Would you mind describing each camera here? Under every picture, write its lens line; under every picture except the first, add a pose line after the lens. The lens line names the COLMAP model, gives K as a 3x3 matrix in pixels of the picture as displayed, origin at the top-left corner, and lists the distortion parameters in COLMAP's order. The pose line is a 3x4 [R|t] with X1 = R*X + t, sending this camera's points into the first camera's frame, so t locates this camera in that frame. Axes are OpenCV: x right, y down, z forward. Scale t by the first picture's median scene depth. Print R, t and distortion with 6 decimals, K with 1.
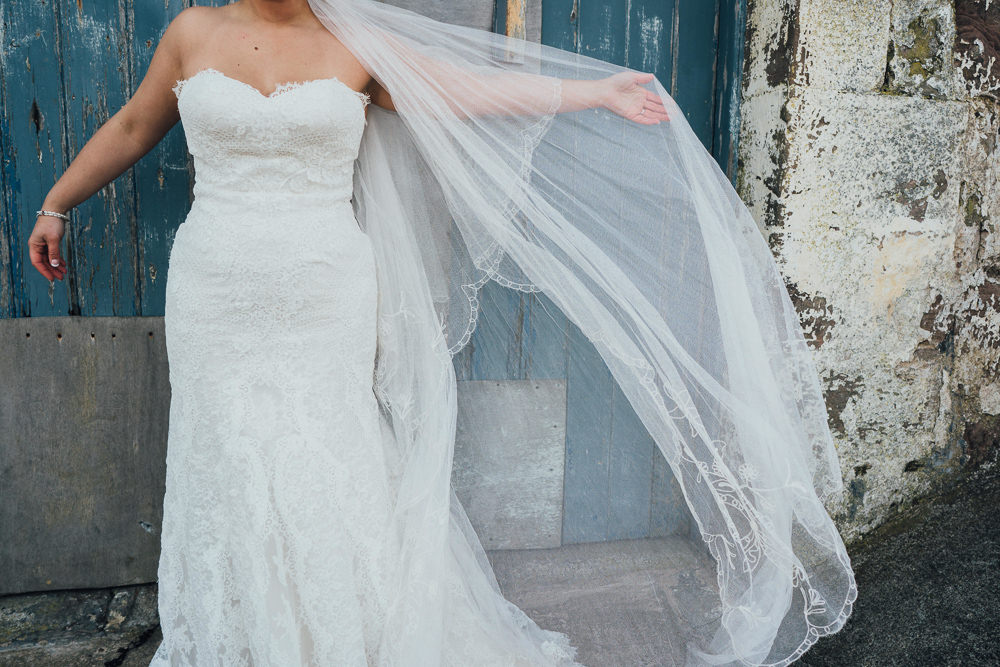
lens RADIAL K [[717.4, 0, 501.3], [0, 717.4, 321.0], [0, 0, 1]] dist [-0.031521, 0.006826]
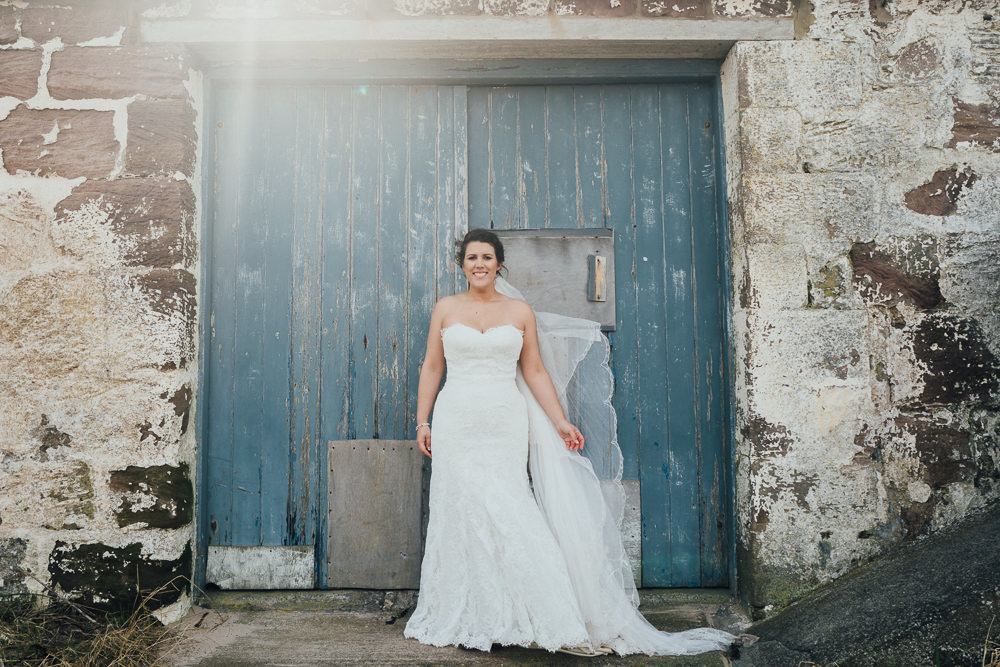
lens RADIAL K [[717.4, 0, 501.3], [0, 717.4, 321.0], [0, 0, 1]] dist [-0.031521, 0.006826]
pose [[0.977775, -0.042739, -0.205256, 0.147232], [-0.005297, 0.973654, -0.227971, 0.113829], [0.209592, 0.223992, 0.951787, -0.811114]]
